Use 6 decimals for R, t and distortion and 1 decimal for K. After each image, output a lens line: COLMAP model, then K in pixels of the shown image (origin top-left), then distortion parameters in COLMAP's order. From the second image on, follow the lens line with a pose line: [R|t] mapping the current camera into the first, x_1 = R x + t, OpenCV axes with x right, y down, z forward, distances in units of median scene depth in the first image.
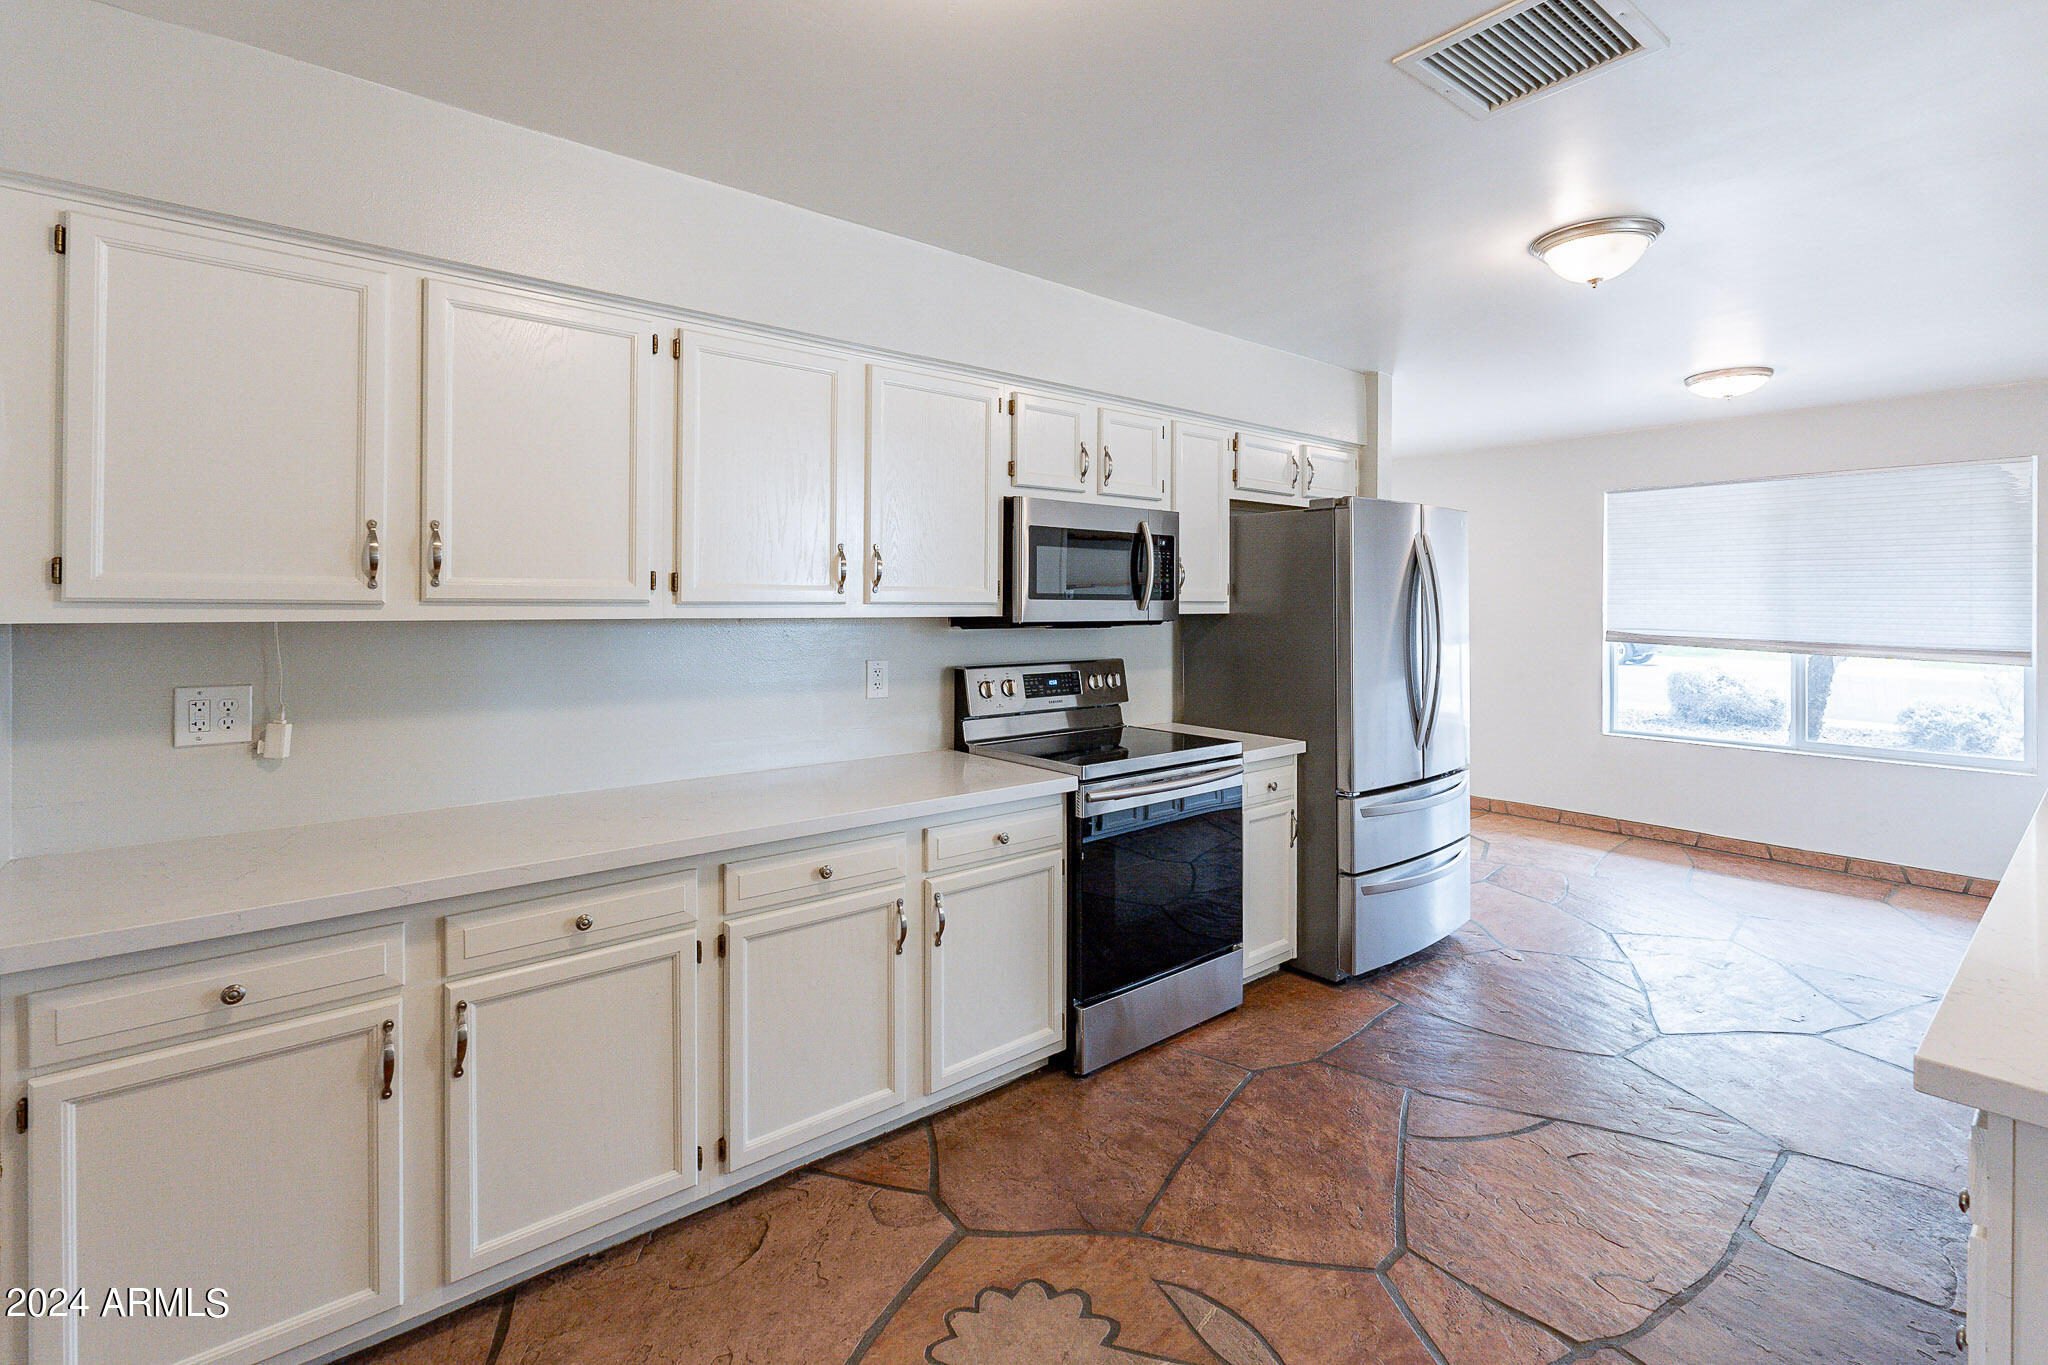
lens RADIAL K [[929.7, 0, 1010.8], [0, 929.7, 602.0], [0, 0, 1]] dist [-0.002048, -0.000347]
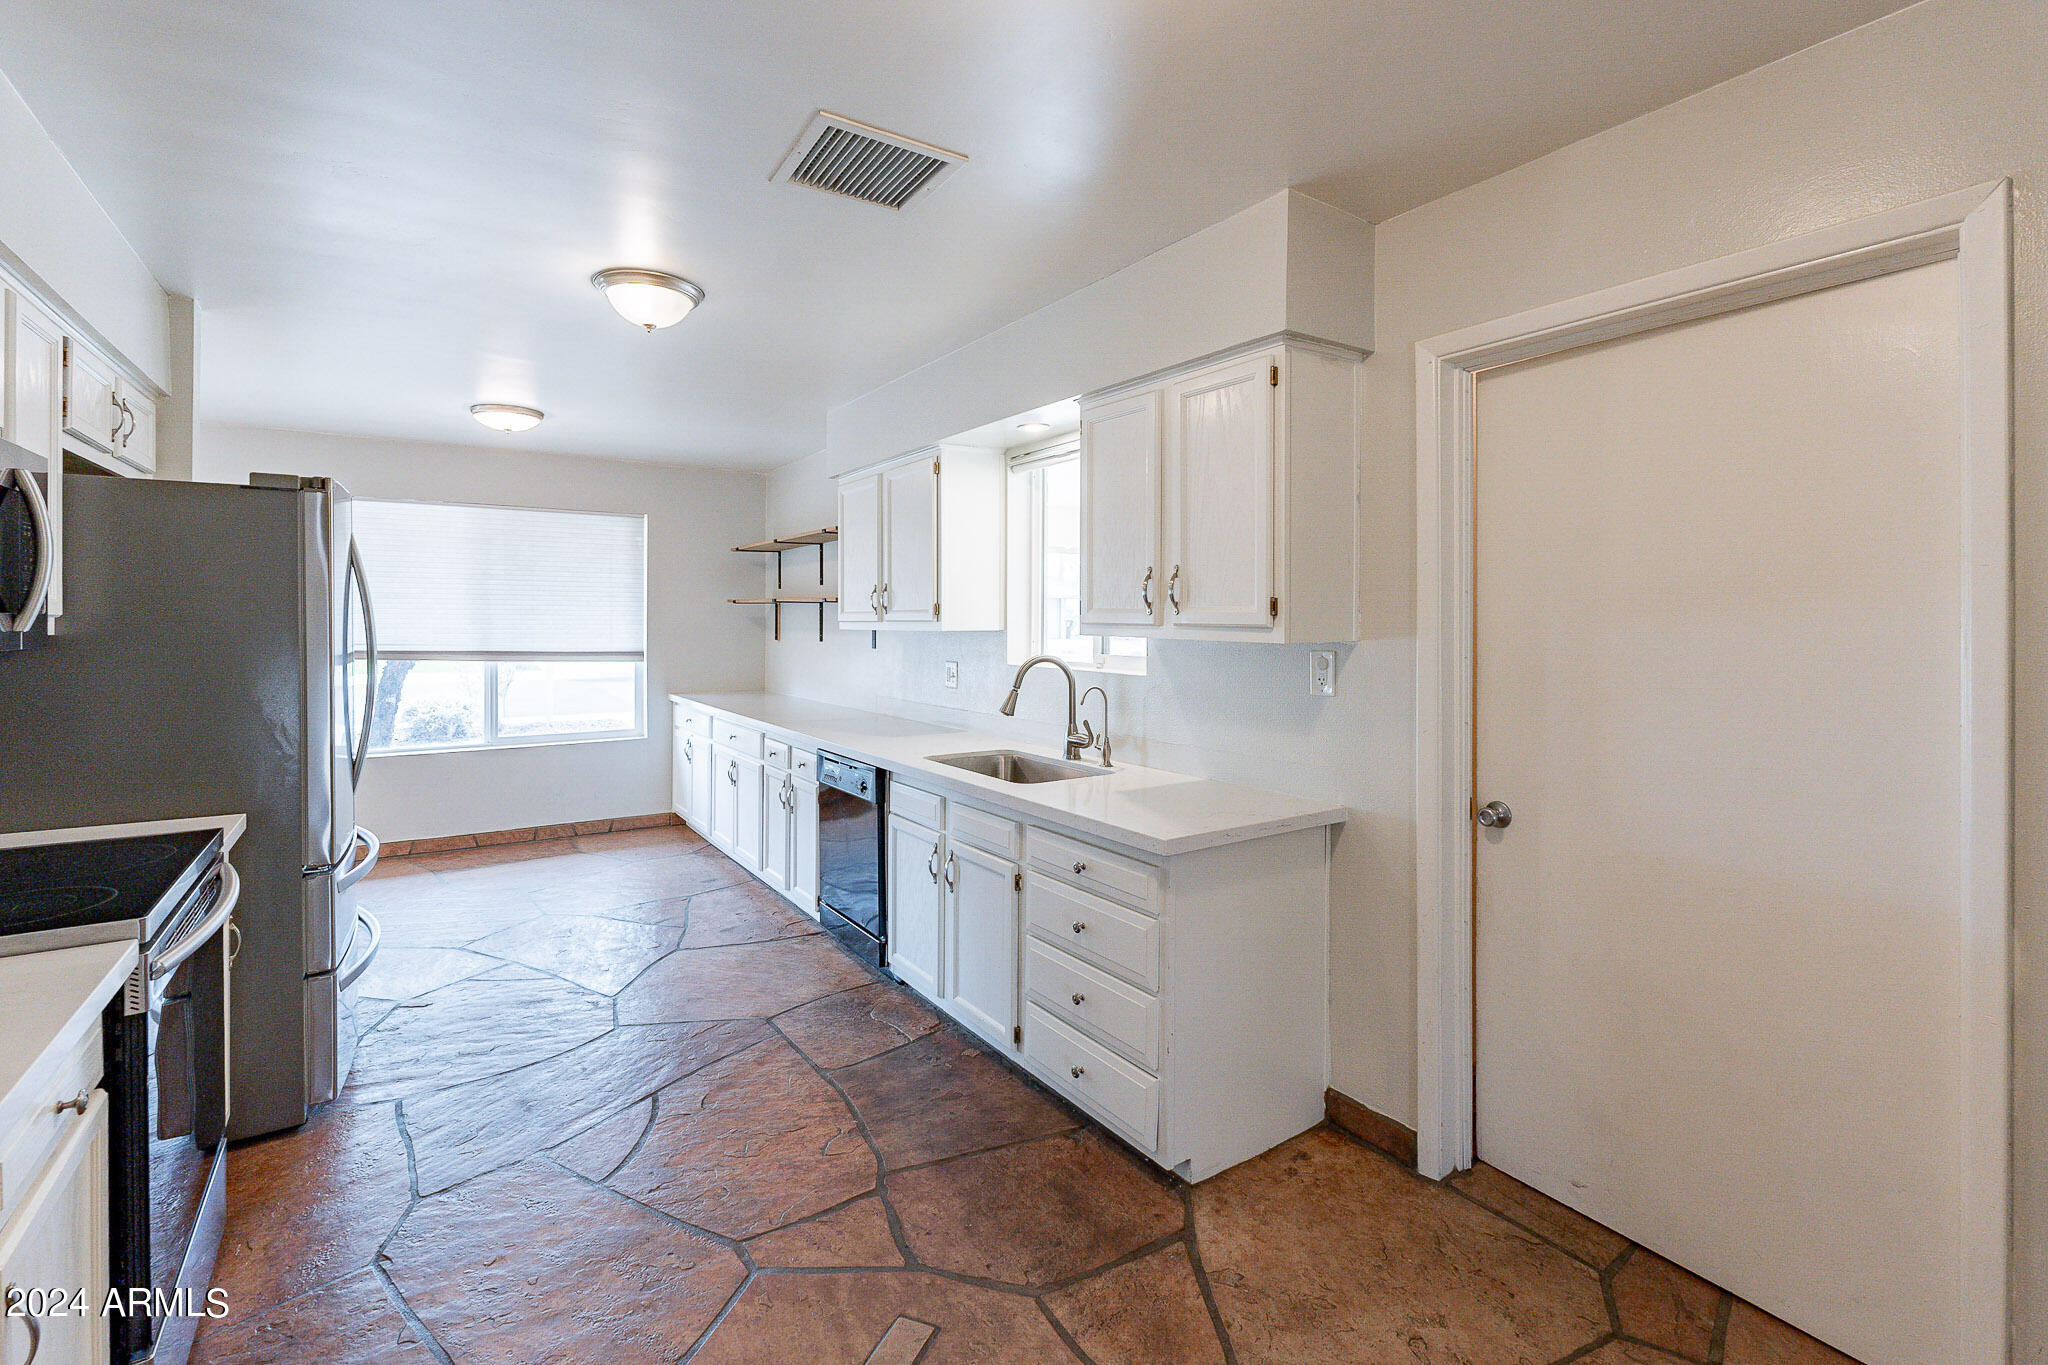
lens RADIAL K [[929.8, 0, 1022.2], [0, 929.8, 637.7], [0, 0, 1]] dist [-0.000990, -0.000057]
pose [[0.082465, -0.020403, 0.996385, -0.356267], [-0.003336, 0.999779, 0.020749, -0.000406], [-0.996588, -0.005035, 0.082378, 0.378712]]
